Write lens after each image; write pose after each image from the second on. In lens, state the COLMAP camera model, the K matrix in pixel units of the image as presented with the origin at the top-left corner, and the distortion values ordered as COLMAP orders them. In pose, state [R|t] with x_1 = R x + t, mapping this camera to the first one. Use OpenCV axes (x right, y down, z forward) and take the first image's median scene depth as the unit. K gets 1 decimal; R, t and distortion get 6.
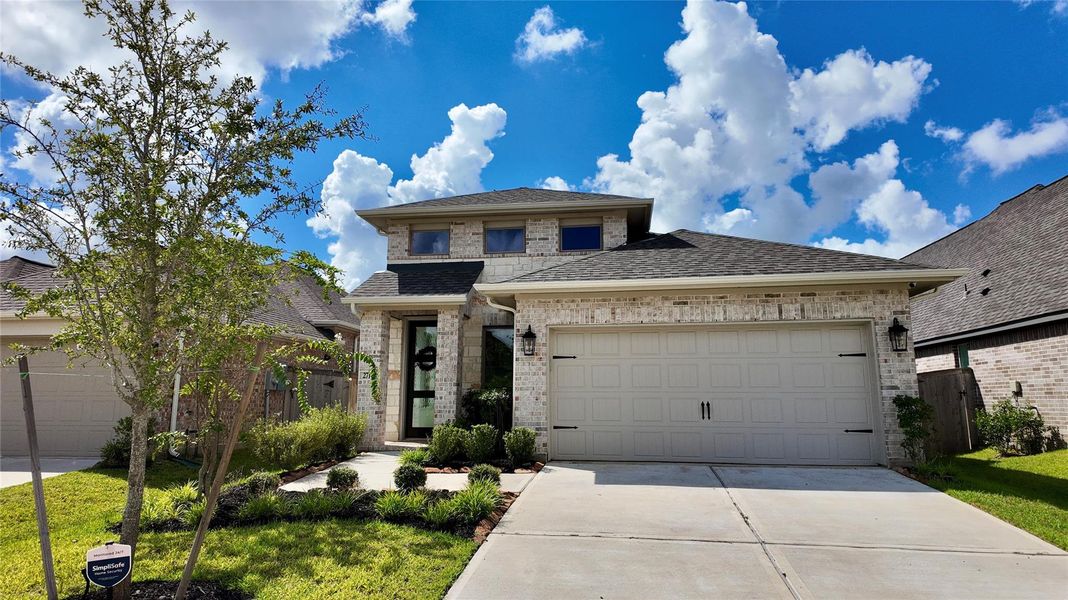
lens RADIAL K [[572.2, 0, 536.9], [0, 572.2, 303.4], [0, 0, 1]] dist [-0.117577, 0.000812]
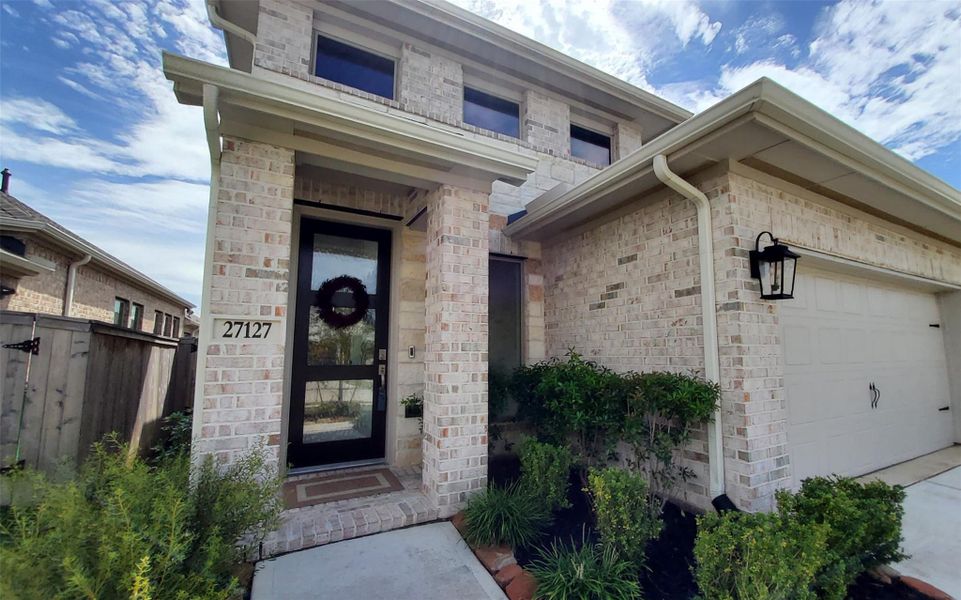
lens RADIAL K [[373.3, 0, 483.6], [0, 373.3, 302.7], [0, 0, 1]] dist [0.019020, -0.026696]
pose [[0.811752, 0.077699, 0.578811, -0.282945], [-0.104883, 0.994391, 0.013606, 0.085846], [-0.574507, -0.071752, 0.815349, 0.683629]]
